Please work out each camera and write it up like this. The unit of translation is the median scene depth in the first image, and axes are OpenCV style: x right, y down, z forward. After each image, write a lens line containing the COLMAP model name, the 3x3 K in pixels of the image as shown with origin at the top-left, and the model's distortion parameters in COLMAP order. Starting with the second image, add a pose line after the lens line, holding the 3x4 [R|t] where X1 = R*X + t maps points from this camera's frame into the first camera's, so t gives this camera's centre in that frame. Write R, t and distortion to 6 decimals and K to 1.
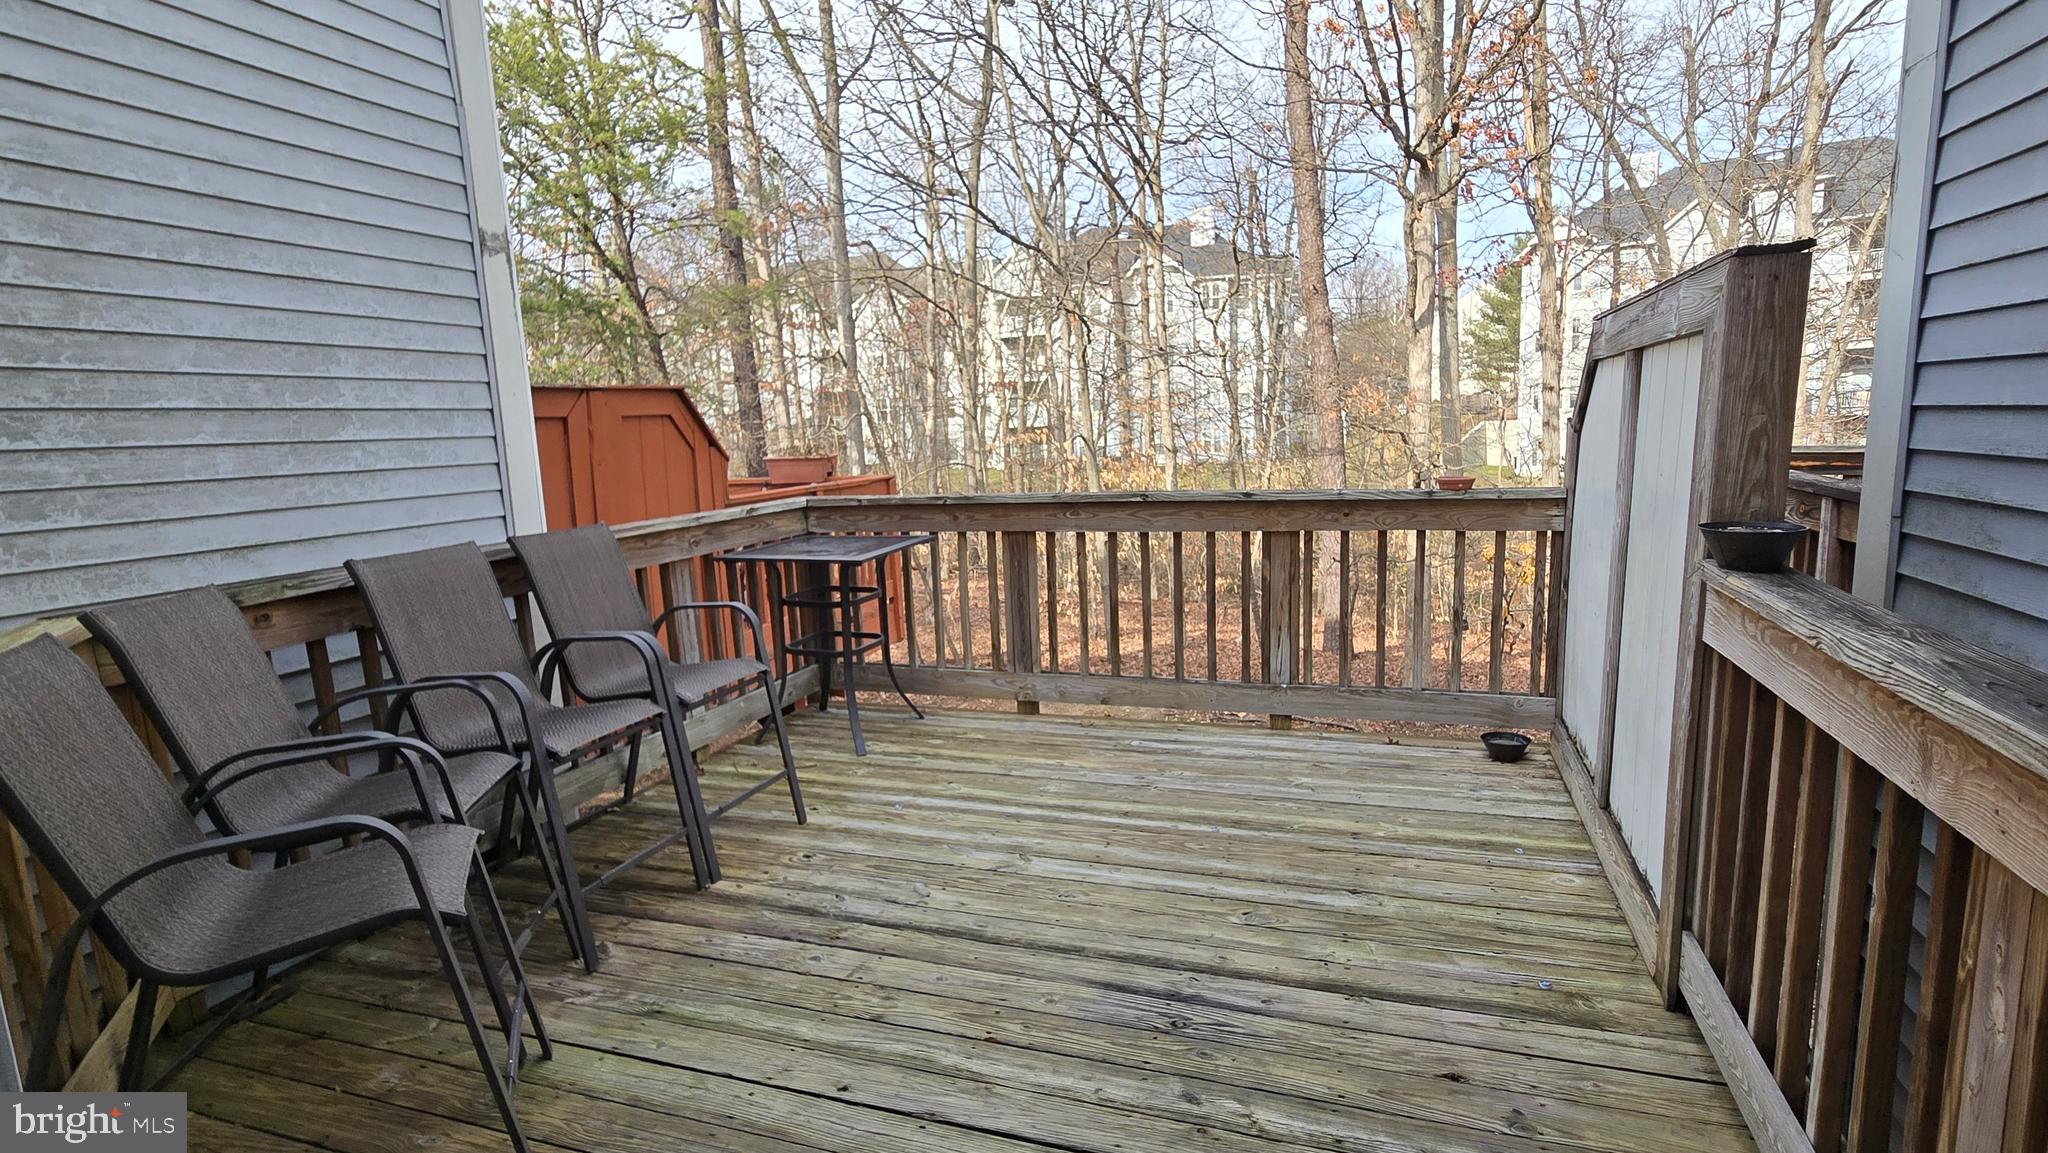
lens RADIAL K [[1020.8, 0, 1024.0], [0, 1020.8, 576.5], [0, 0, 1]] dist [0.000352, 0.002033]
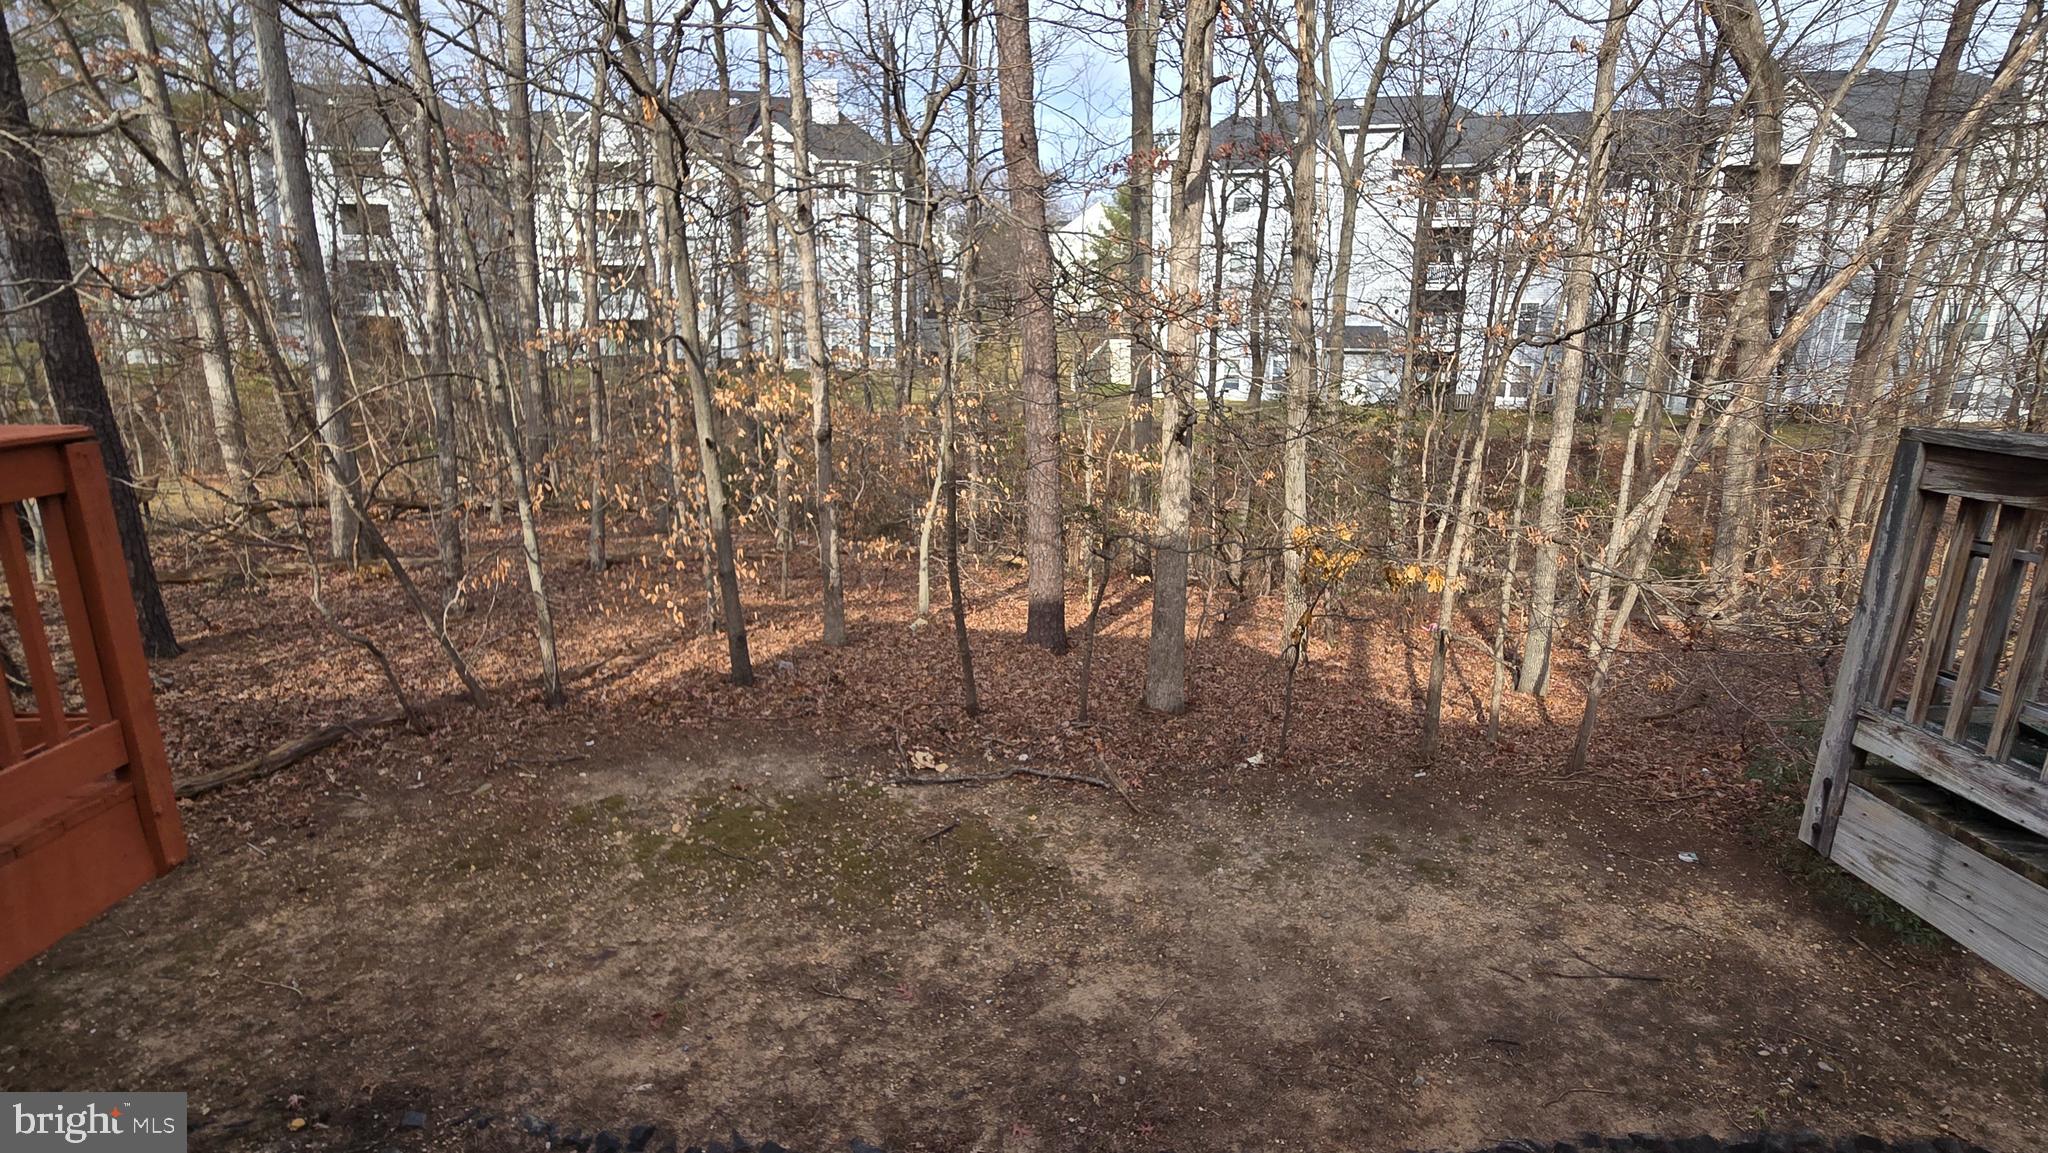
lens RADIAL K [[1020.8, 0, 1024.0], [0, 1020.8, 576.5], [0, 0, 1]] dist [0.000352, 0.002033]
pose [[0.934574, -0.035259, 0.354017, 0.012042], [0.002988, 0.995820, 0.091292, -0.020097], [-0.355756, -0.084261, 0.930773, 0.141469]]
